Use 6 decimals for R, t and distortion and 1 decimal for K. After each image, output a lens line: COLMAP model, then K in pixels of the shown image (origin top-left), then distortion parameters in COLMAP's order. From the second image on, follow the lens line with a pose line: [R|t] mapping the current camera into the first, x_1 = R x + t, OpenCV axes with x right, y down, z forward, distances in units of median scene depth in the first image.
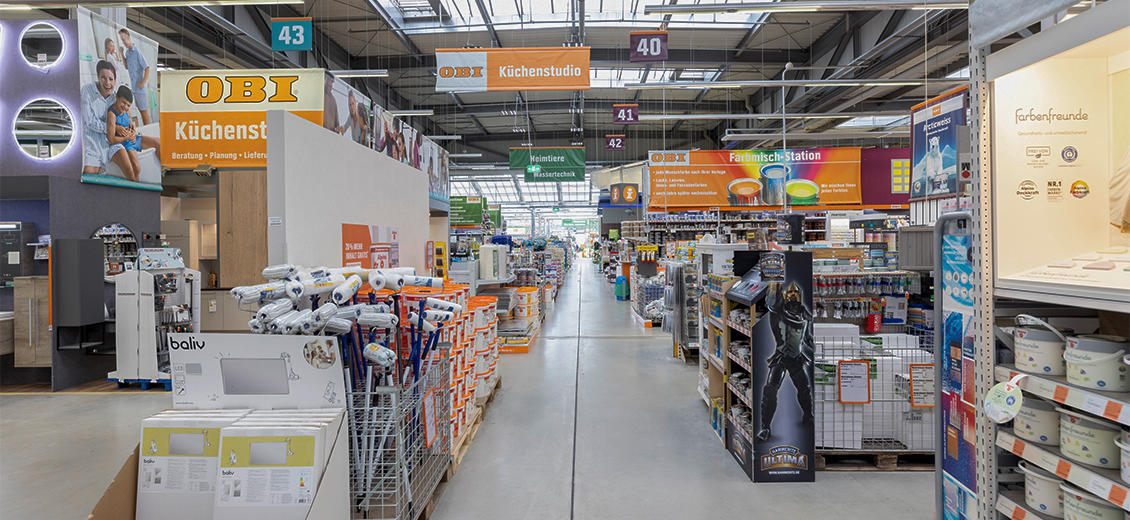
lens RADIAL K [[542.4, 0, 565.7], [0, 542.4, 247.9], [0, 0, 1]] dist [0.002202, 0.000297]
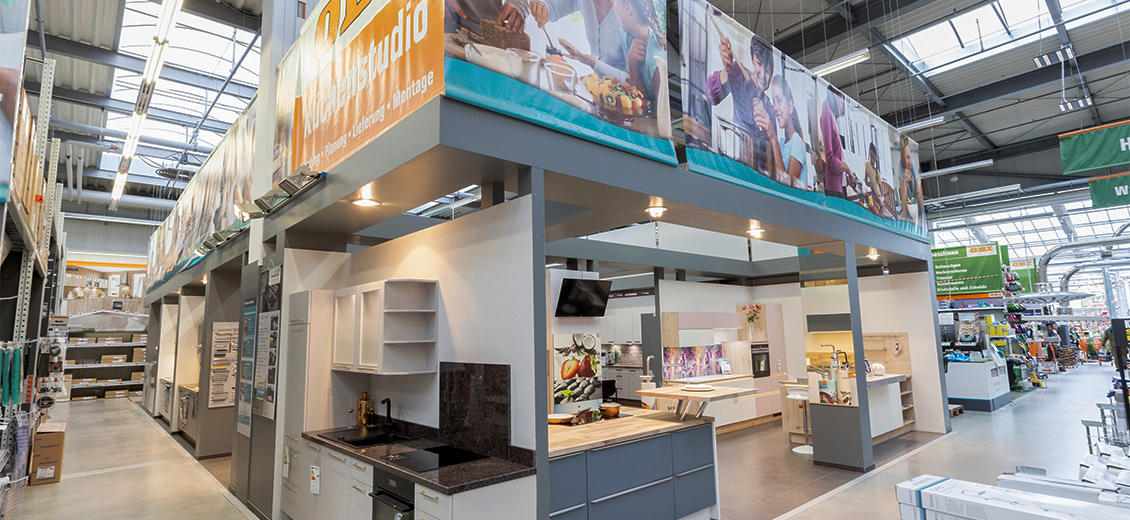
lens RADIAL K [[542.4, 0, 560.7], [0, 542.4, 258.4], [0, 0, 1]] dist [0.002202, 0.000297]
pose [[0.682535, -0.105077, -0.723260, -0.071863], [0.007451, 0.990560, -0.136879, -0.003776], [0.730815, 0.088035, 0.676875, 0.347189]]
